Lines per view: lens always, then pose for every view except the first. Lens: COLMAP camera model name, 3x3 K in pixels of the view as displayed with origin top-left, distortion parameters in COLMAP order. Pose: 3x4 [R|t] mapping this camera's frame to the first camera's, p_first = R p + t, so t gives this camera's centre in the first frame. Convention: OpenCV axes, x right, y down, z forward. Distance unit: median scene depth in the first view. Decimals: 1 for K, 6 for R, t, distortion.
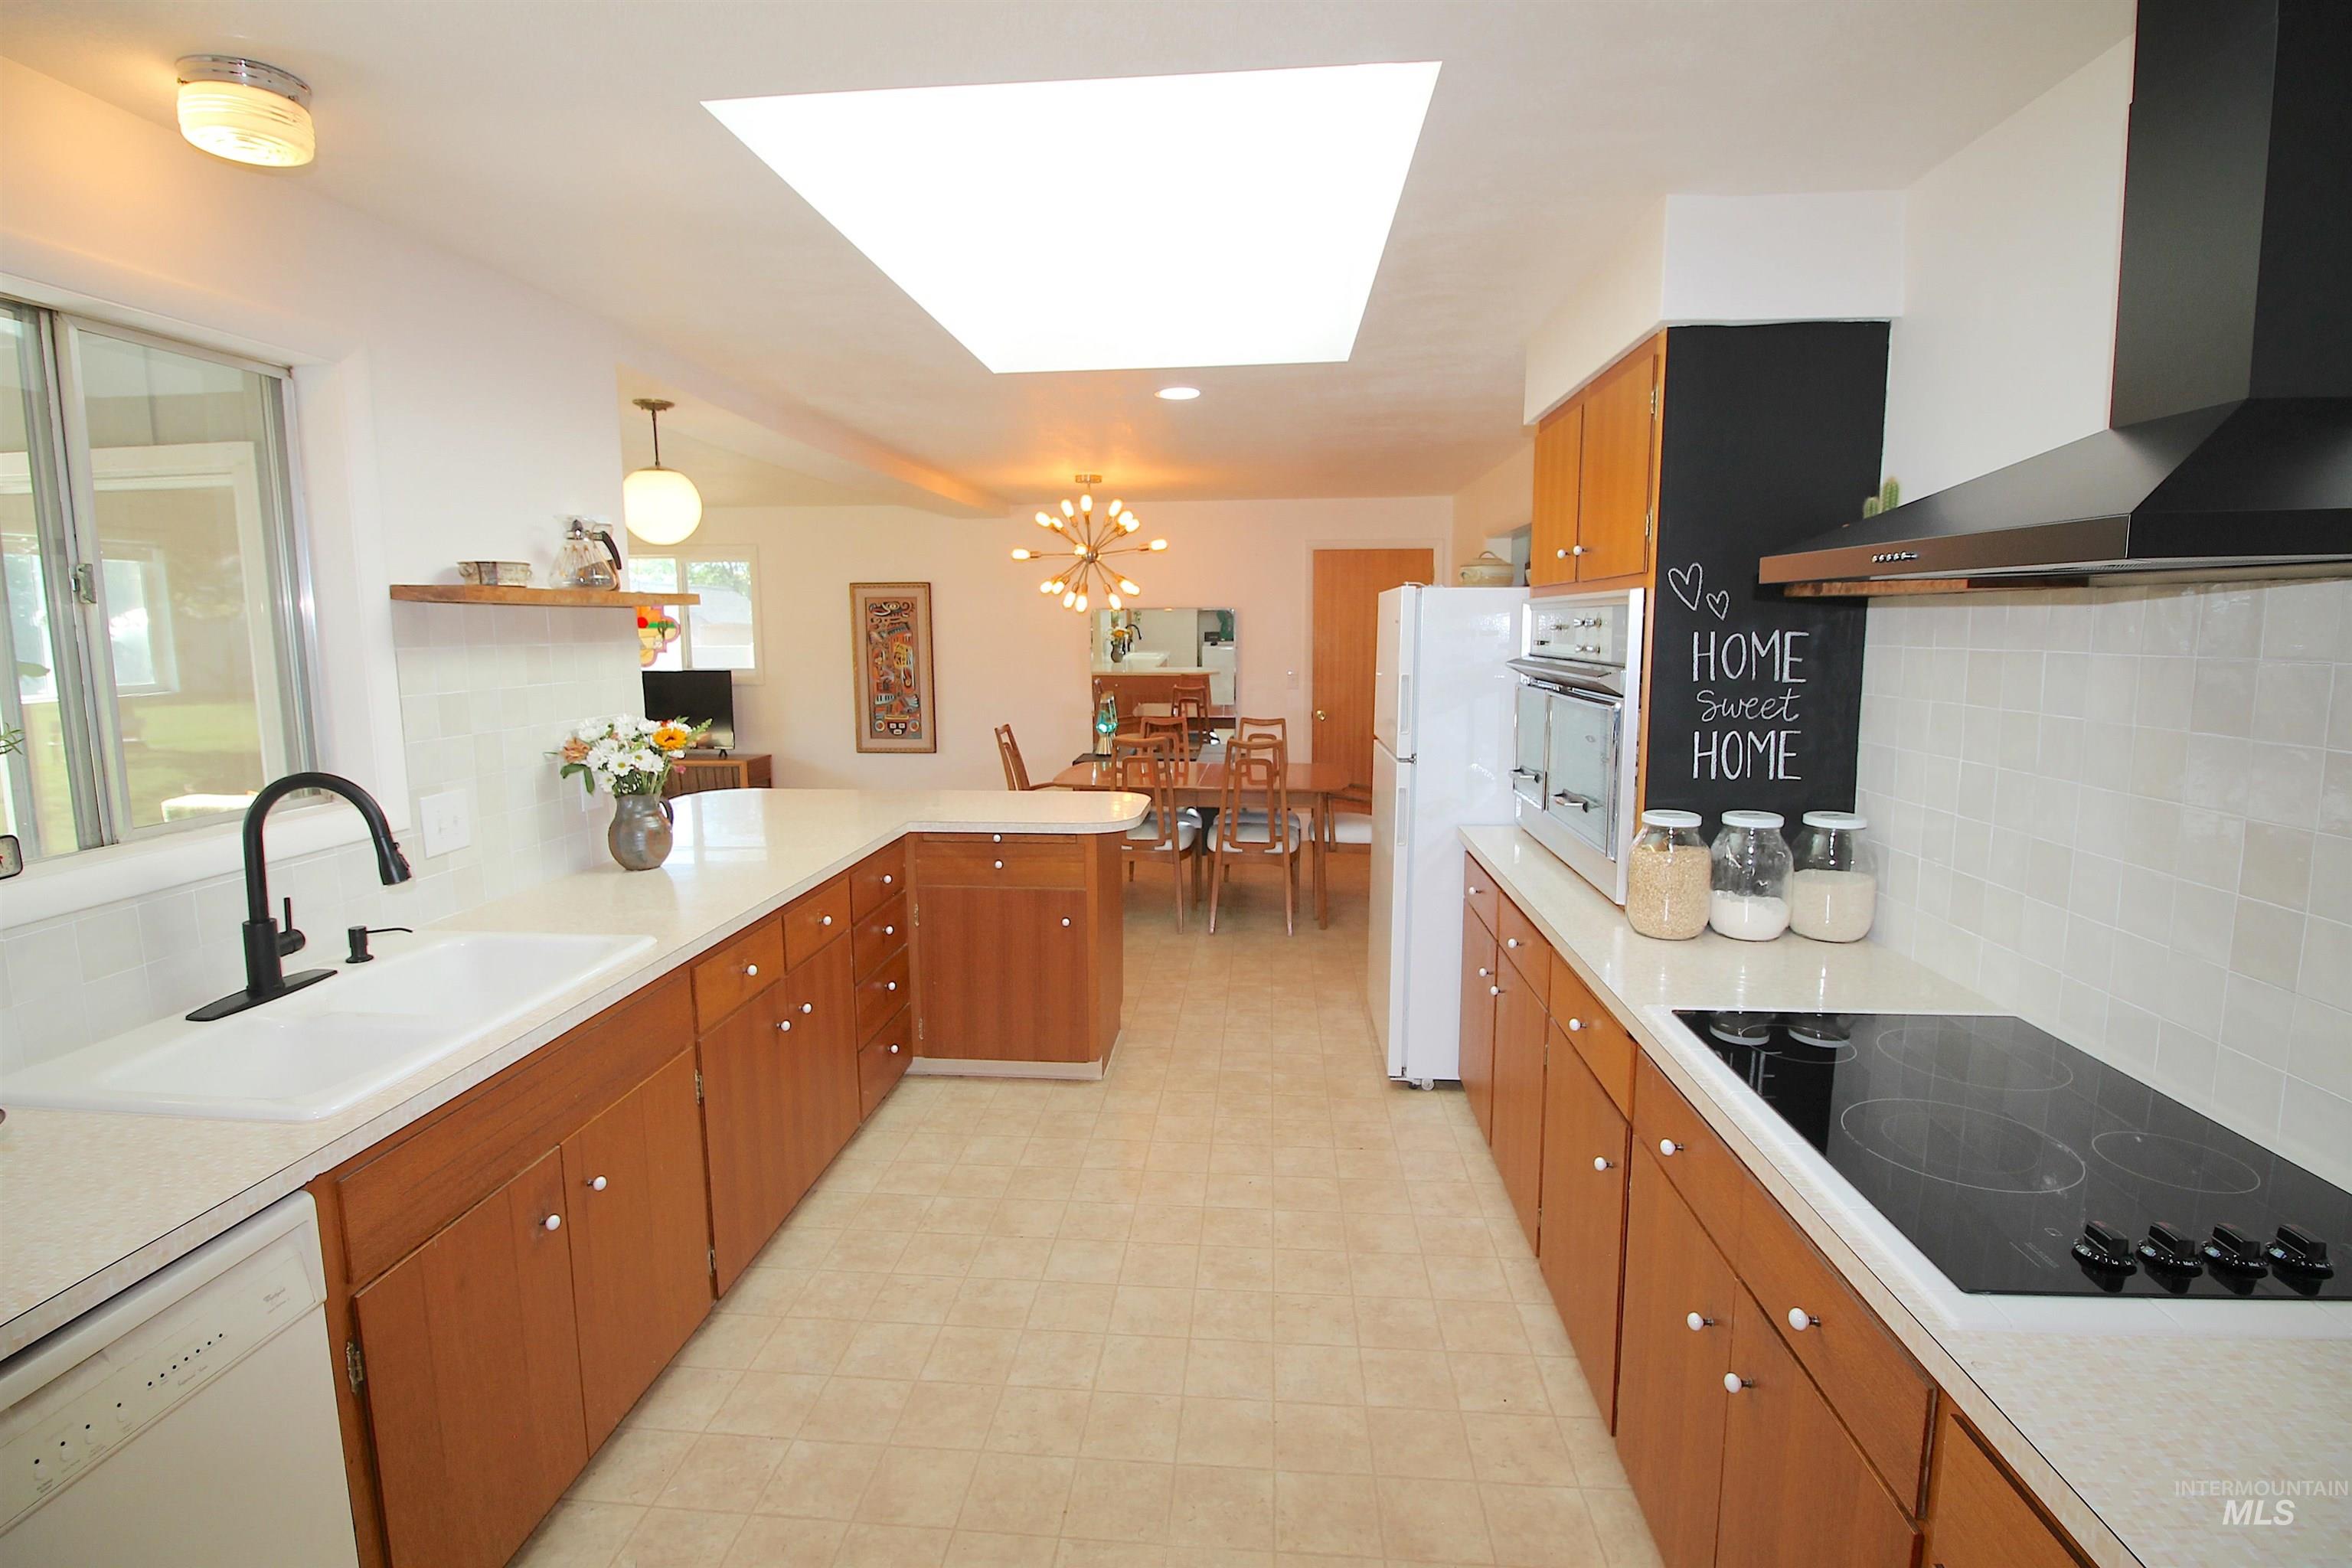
lens RADIAL K [[1095.9, 0, 1174.7], [0, 1095.9, 775.9], [0, 0, 1]] dist [-0.014066, -0.005817]
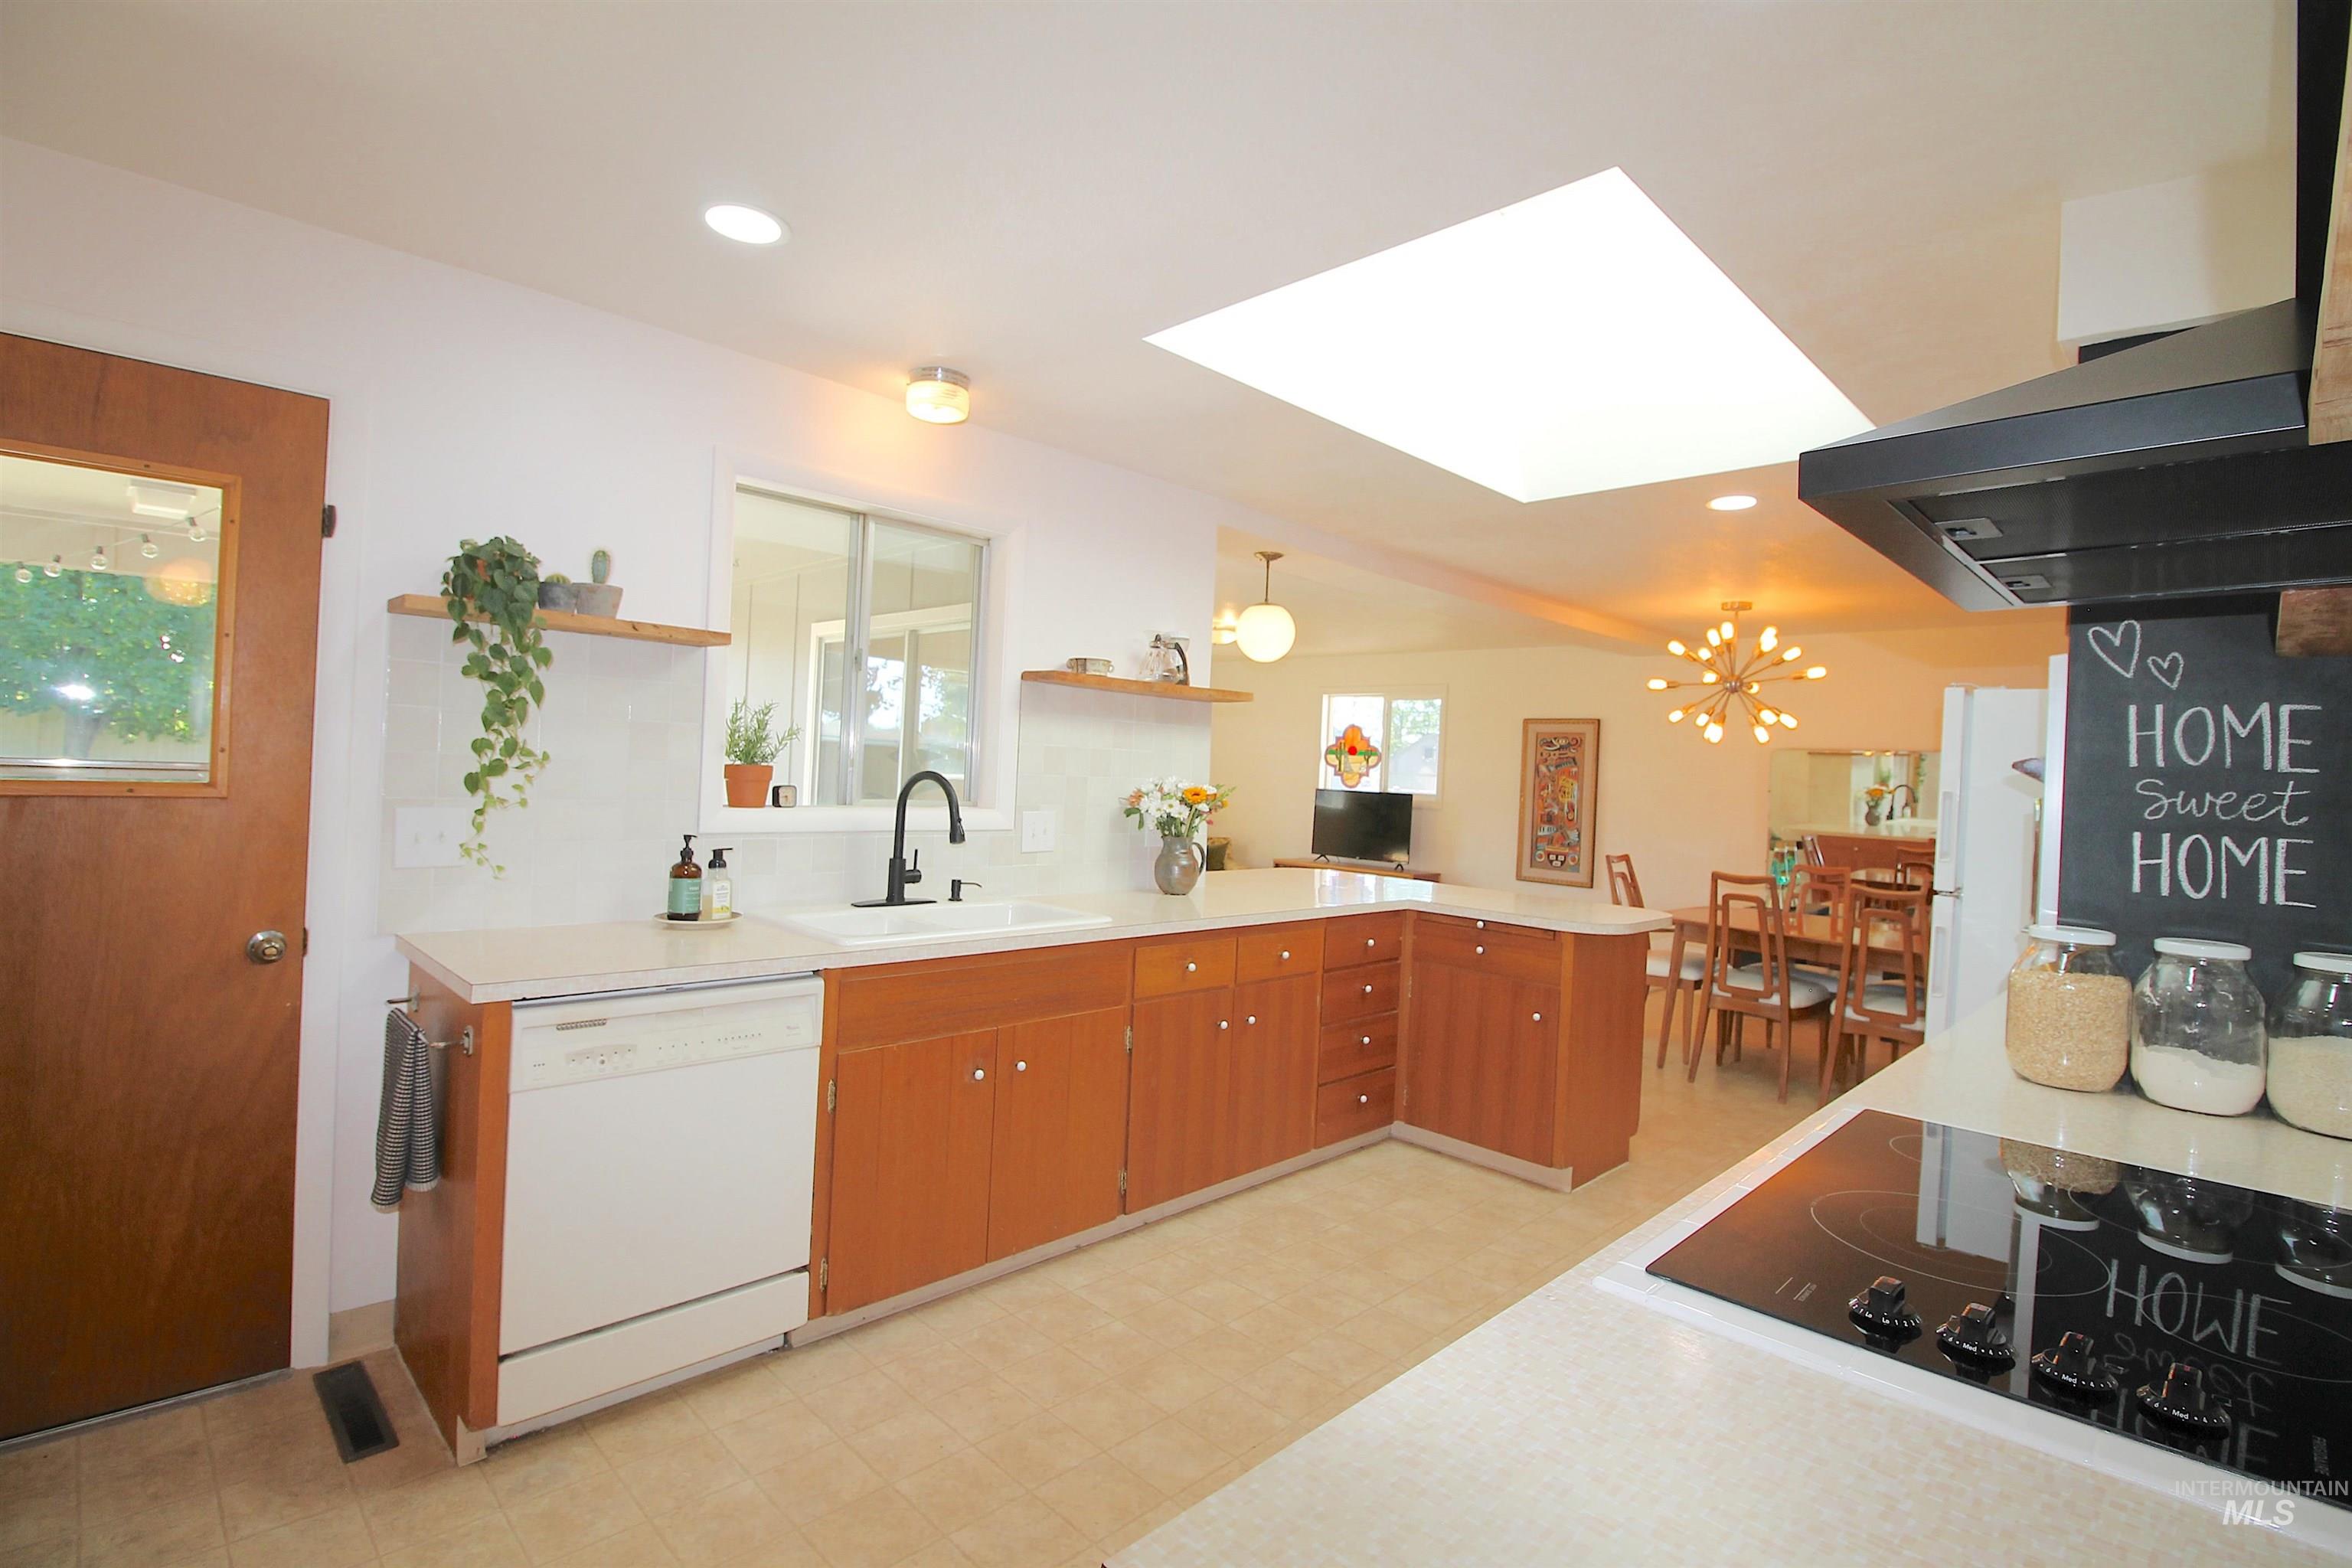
lens RADIAL K [[1095.9, 0, 1172.9], [0, 1095.9, 777.3], [0, 0, 1]] dist [-0.014066, -0.005817]
pose [[0.761339, 0.046235, -0.646704, 0.375615], [-0.139363, 0.985809, -0.093587, 0.073893], [0.633199, 0.161378, 0.756978, -0.019219]]
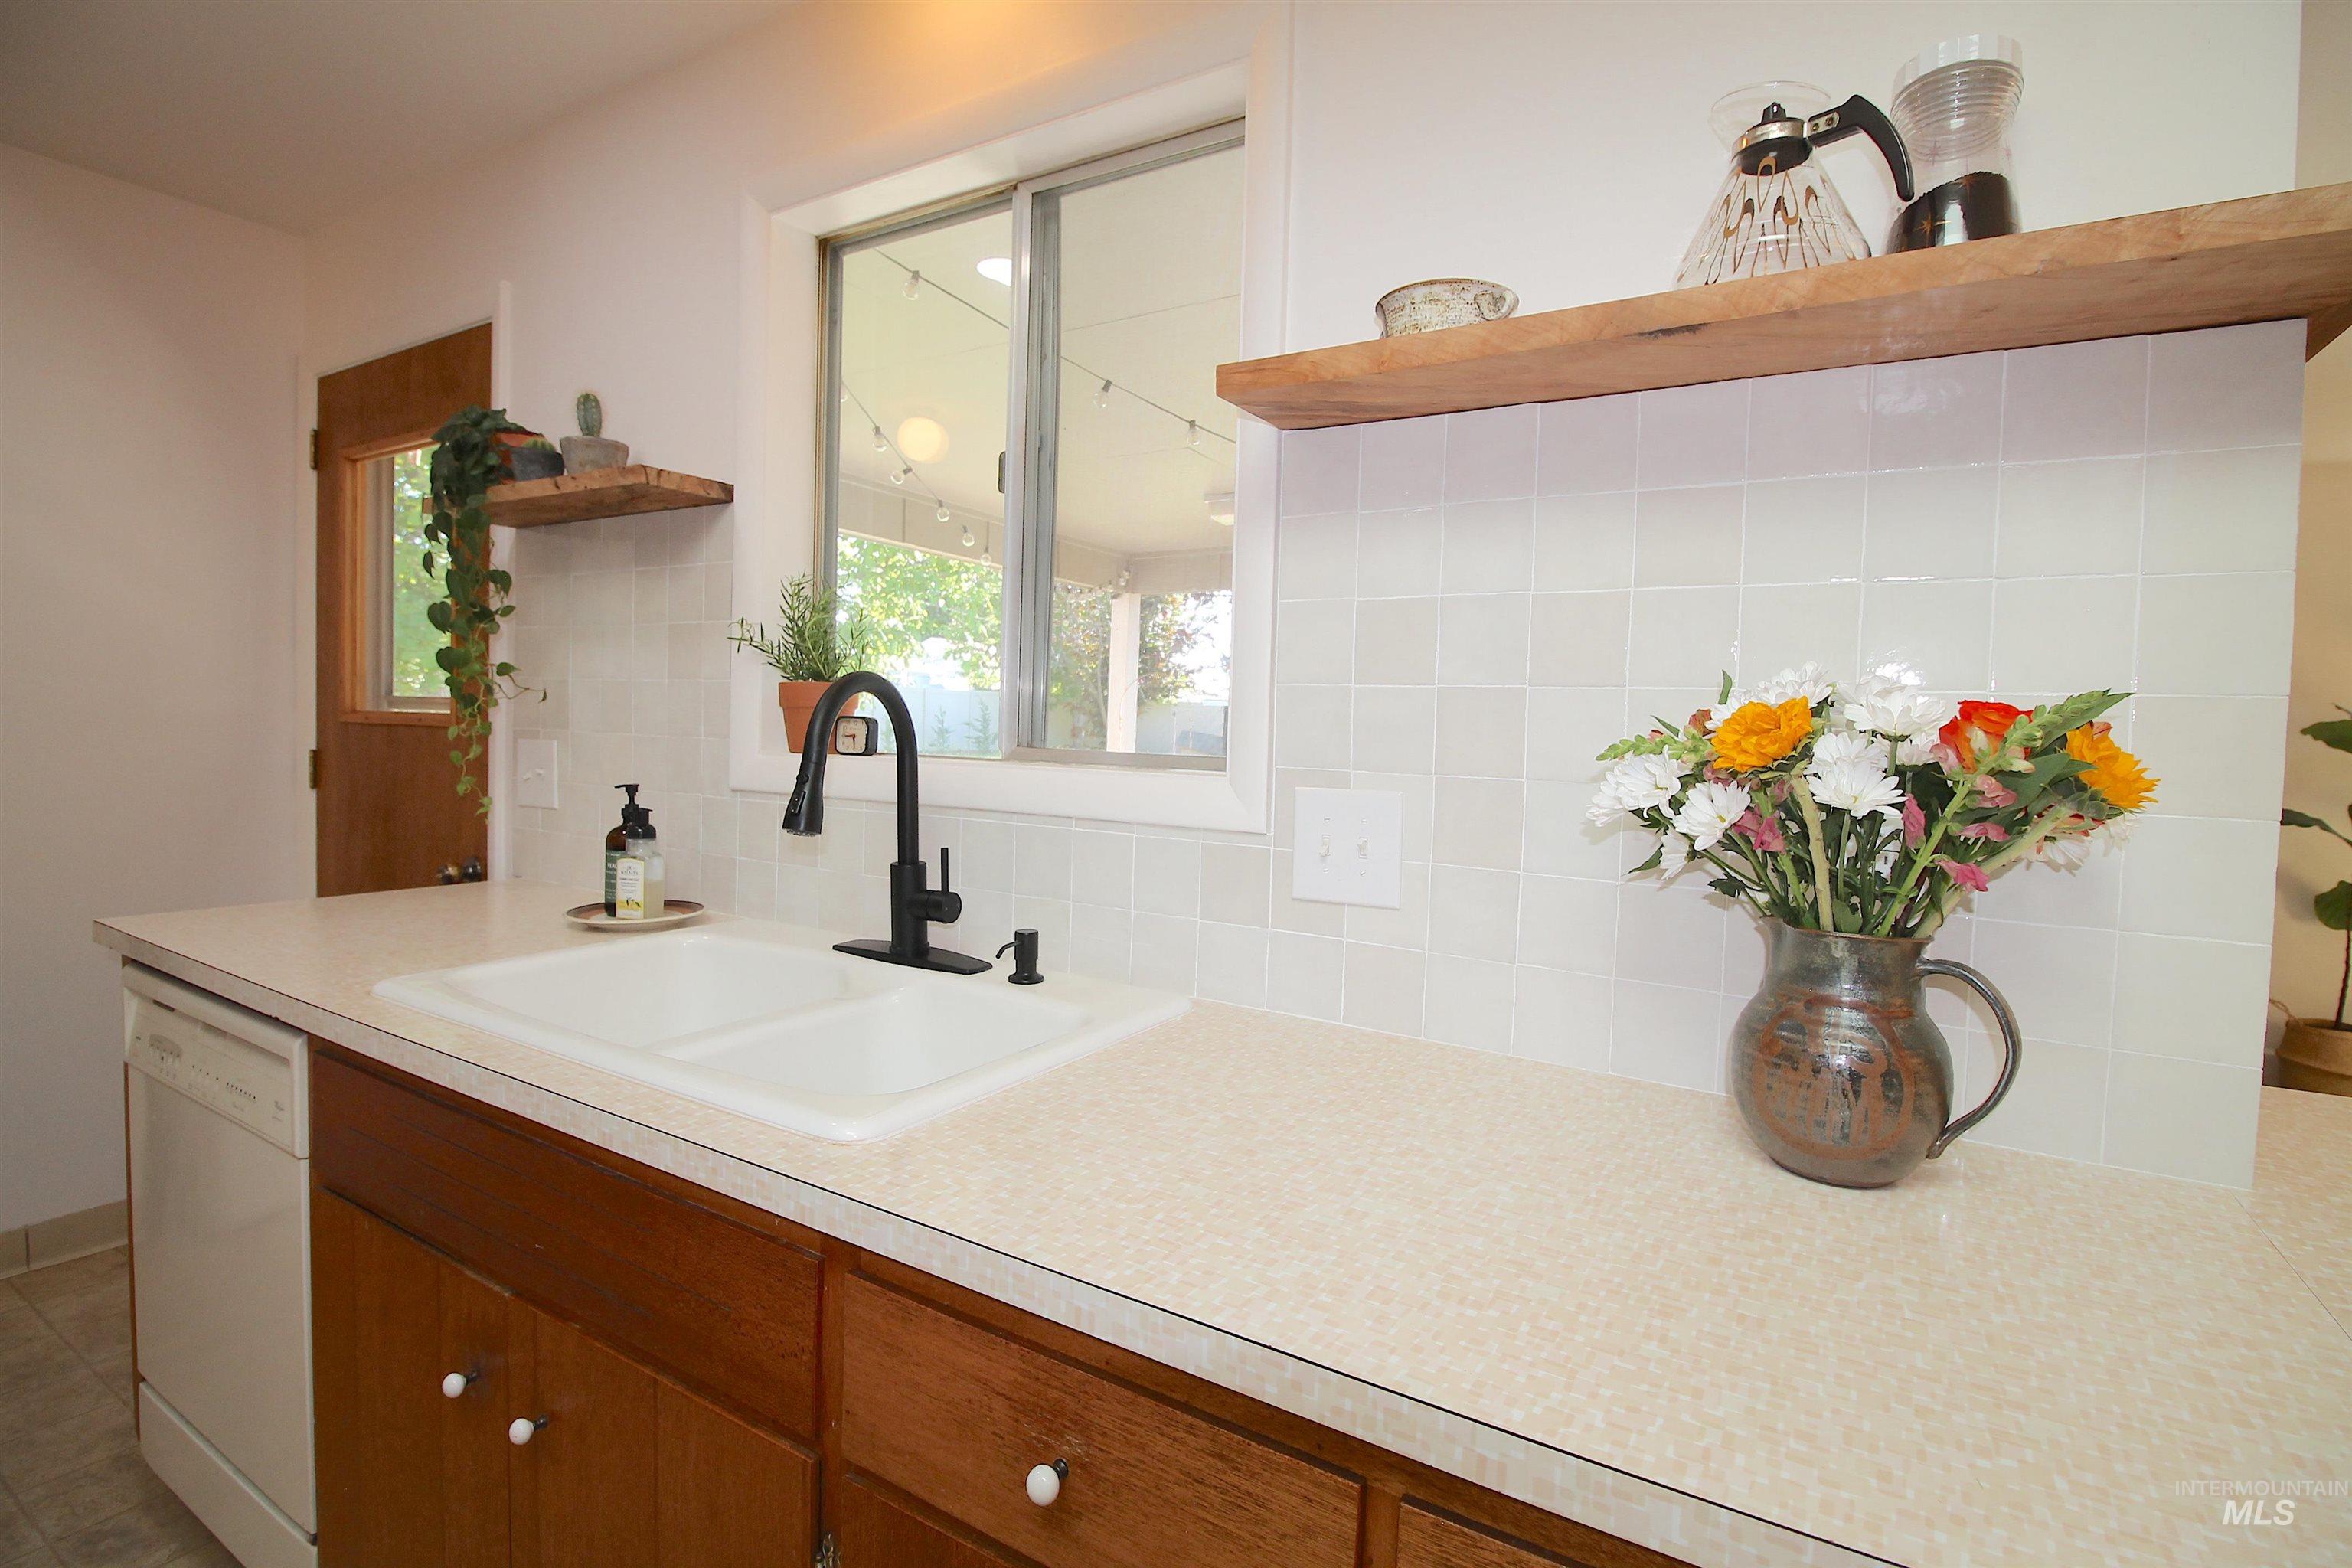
lens RADIAL K [[1095.9, 0, 1189.1], [0, 1095.9, 778.9], [0, 0, 1]] dist [-0.014066, -0.005817]
pose [[-0.437473, 0.030322, -0.898720, -0.144969], [-0.156028, 0.981712, 0.109073, -0.030526], [0.885592, 0.187942, -0.424742, 1.012089]]
